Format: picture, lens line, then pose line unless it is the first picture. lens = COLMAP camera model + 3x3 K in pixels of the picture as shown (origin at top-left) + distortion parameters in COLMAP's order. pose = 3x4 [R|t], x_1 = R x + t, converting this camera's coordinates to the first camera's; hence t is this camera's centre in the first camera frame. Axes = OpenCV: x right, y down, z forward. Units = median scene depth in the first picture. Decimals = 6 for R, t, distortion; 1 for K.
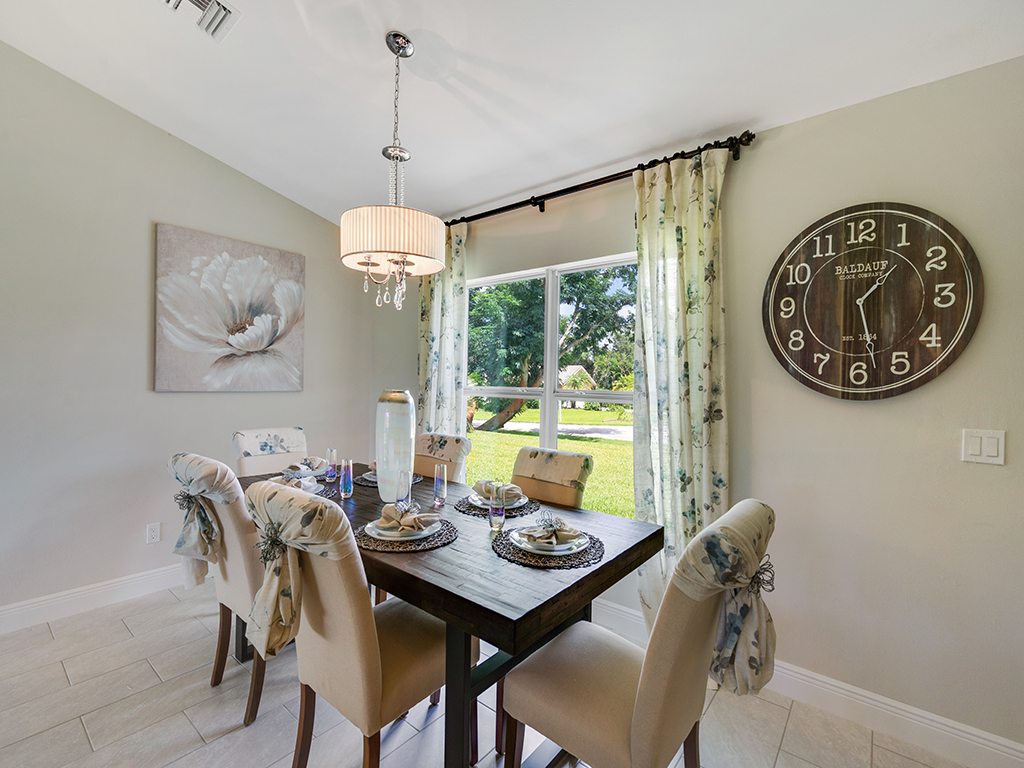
lens RADIAL K [[466.2, 0, 511.8], [0, 466.2, 383.7], [0, 0, 1]] dist [-0.005705, 0.003002]
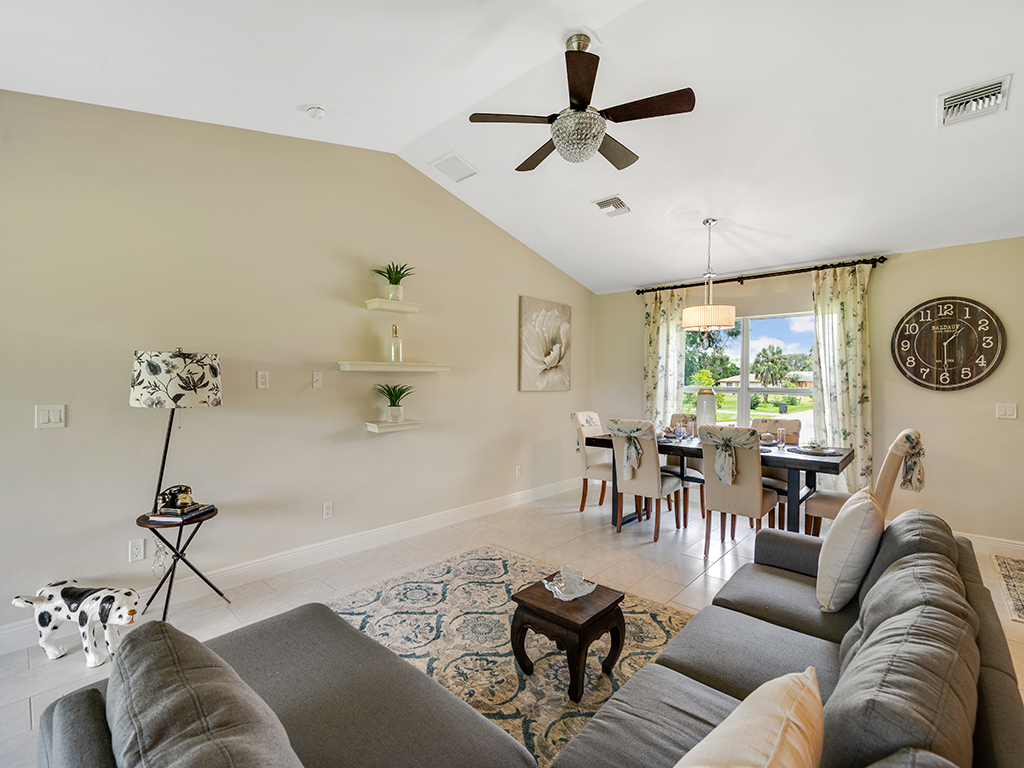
lens RADIAL K [[466.2, 0, 510.6], [0, 466.2, 384.8], [0, 0, 1]] dist [-0.005705, 0.003002]
pose [[0.998475, -0.011207, -0.054054, -0.945705], [0.011406, 0.999929, 0.003367, -0.018491], [0.054012, -0.003979, 0.998532, -1.034255]]
